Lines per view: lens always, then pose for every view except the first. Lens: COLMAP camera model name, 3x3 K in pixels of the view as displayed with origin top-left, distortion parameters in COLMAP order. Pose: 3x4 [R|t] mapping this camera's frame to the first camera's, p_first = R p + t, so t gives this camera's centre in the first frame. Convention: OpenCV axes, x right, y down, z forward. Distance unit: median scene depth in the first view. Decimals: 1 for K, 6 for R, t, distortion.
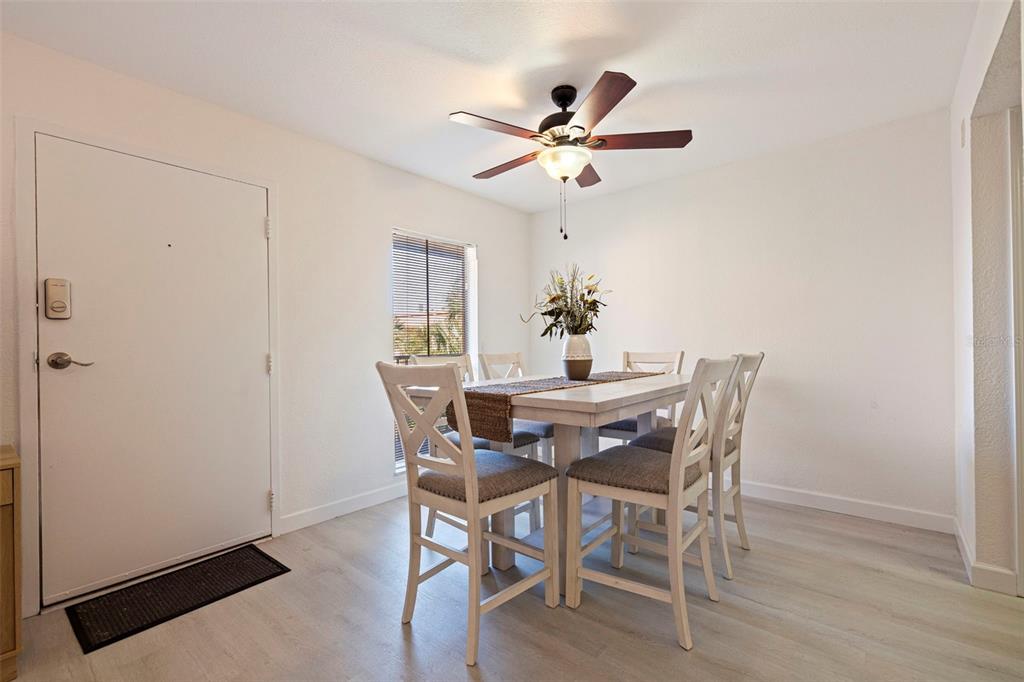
lens RADIAL K [[443.3, 0, 510.8], [0, 443.3, 346.7], [0, 0, 1]] dist [0.000720, -0.000213]
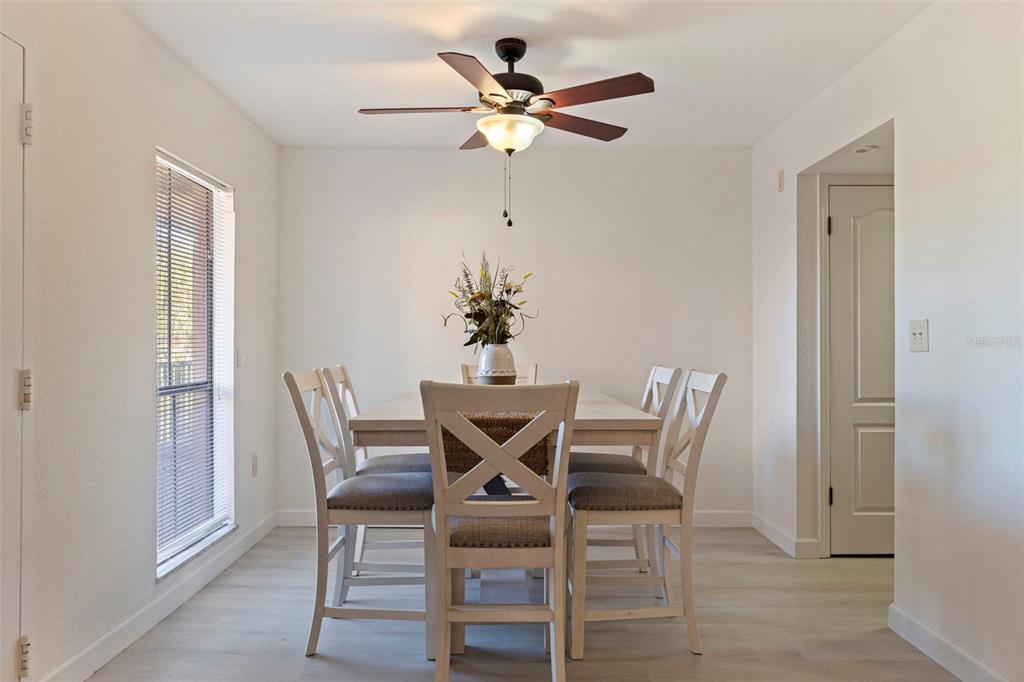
lens RADIAL K [[697.1, 0, 542.8], [0, 697.1, 342.5], [0, 0, 1]] dist [-0.003900, 0.007121]
pose [[0.759621, 0.020154, 0.650054, -0.652389], [-0.011027, 0.999775, -0.018110, -0.008537], [-0.650273, 0.006589, 0.759672, -0.002171]]
